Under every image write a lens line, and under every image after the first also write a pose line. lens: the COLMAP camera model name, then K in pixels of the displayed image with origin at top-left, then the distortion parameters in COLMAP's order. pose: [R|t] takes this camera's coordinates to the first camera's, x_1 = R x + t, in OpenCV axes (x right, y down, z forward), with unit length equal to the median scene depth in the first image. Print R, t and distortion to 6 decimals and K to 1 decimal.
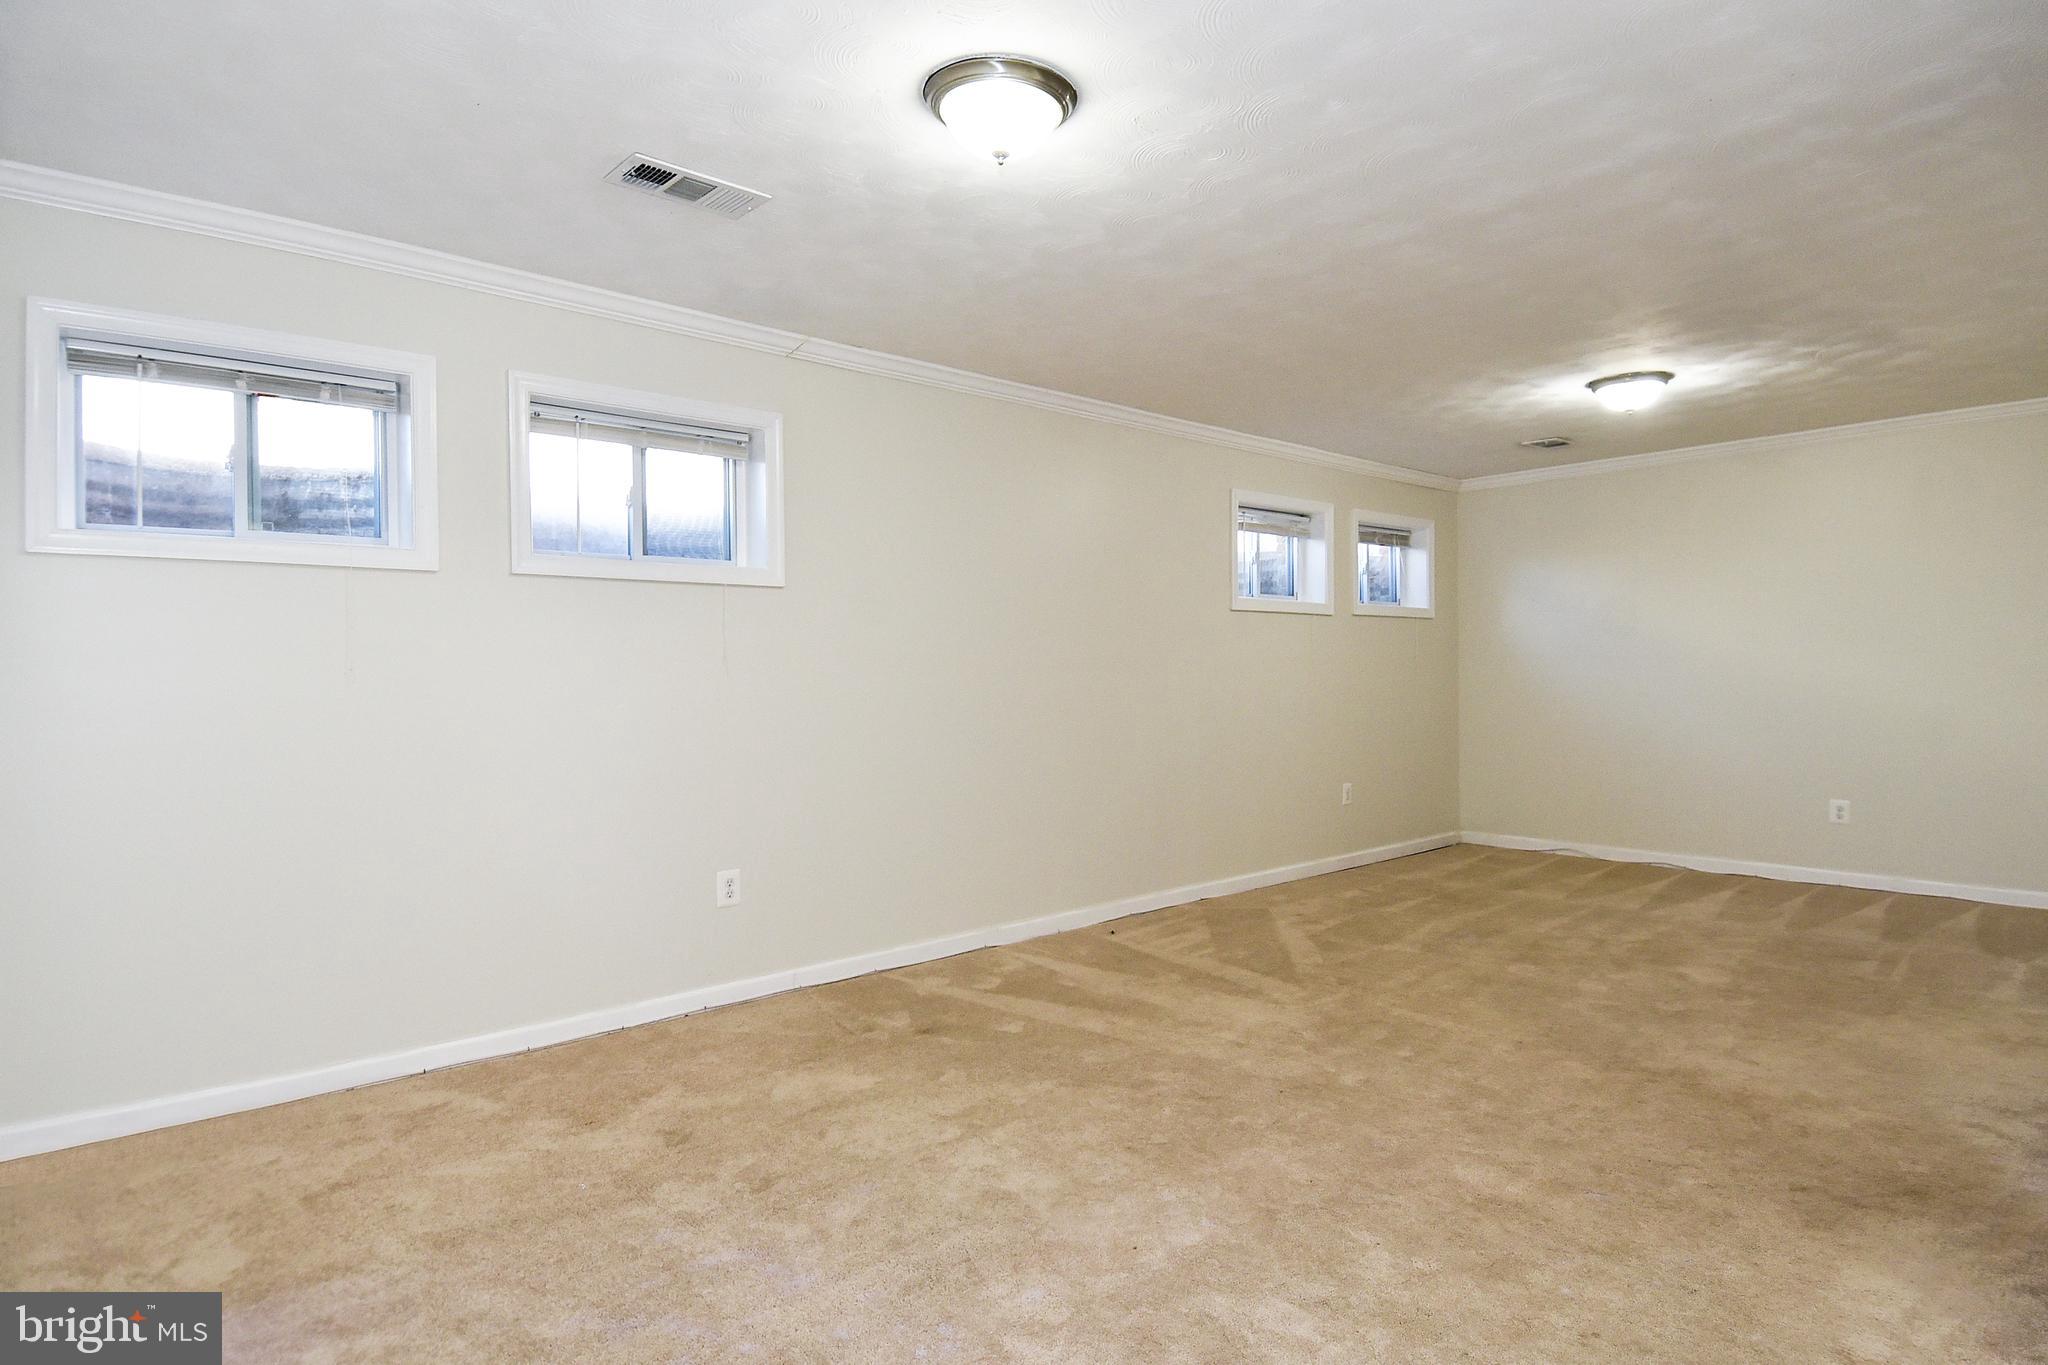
lens RADIAL K [[1090.9, 0, 1083.9], [0, 1090.9, 682.0], [0, 0, 1]] dist [0.027730, -0.046257]
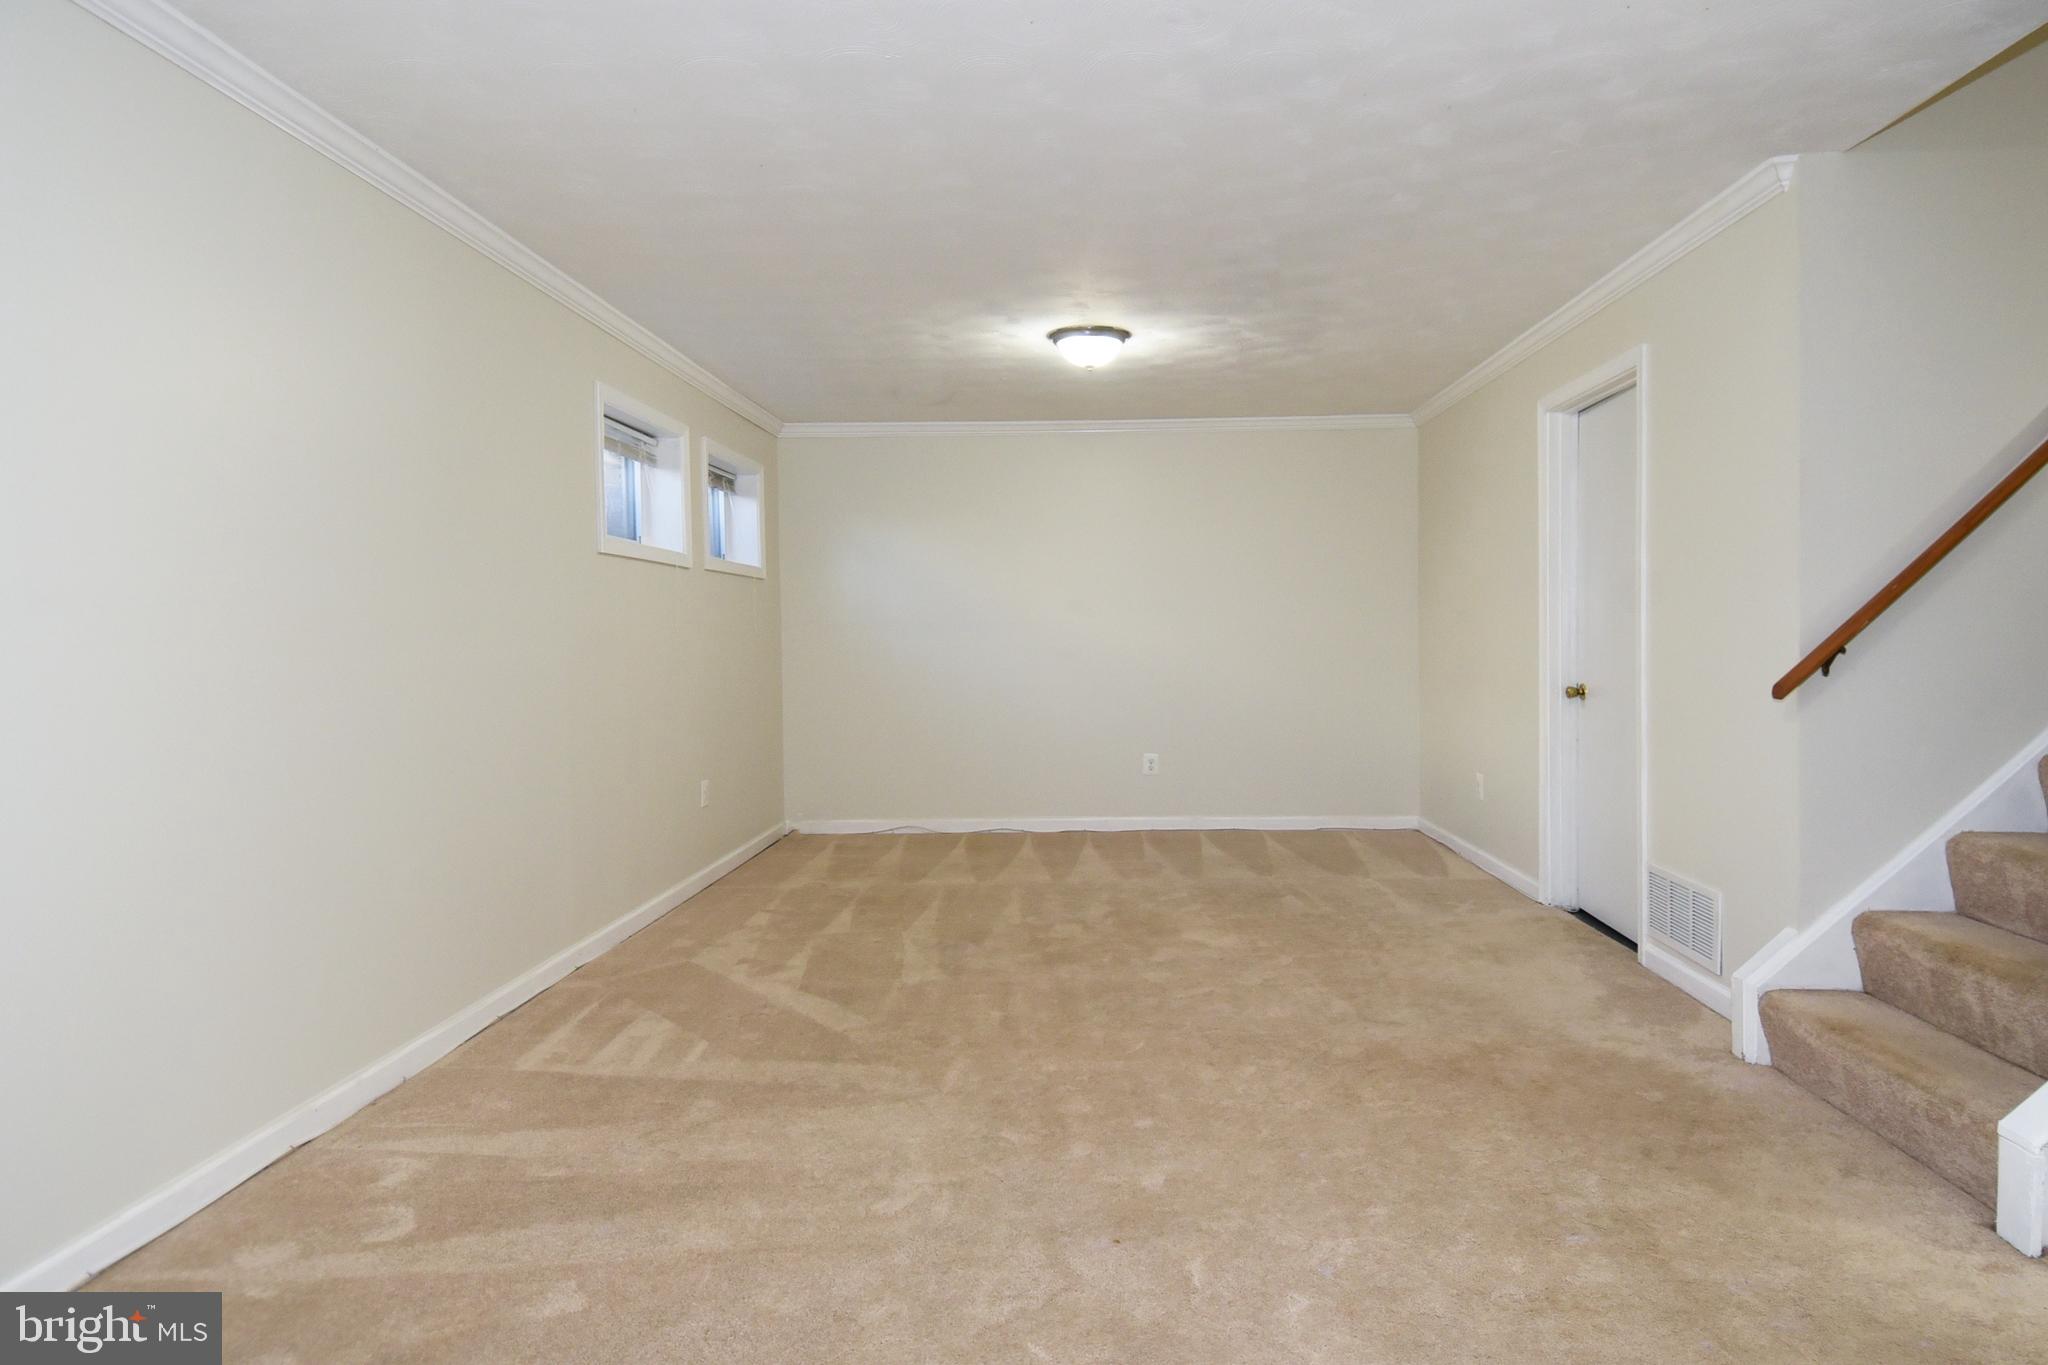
lens RADIAL K [[1098.4, 0, 1078.2], [0, 1098.4, 656.6], [0, 0, 1]] dist [0.044176, -0.047723]
pose [[0.687183, -0.011194, 0.726398, -0.240862], [0.010555, 0.999930, 0.005424, 0.002229], [-0.726408, 0.003940, 0.687252, 0.383149]]
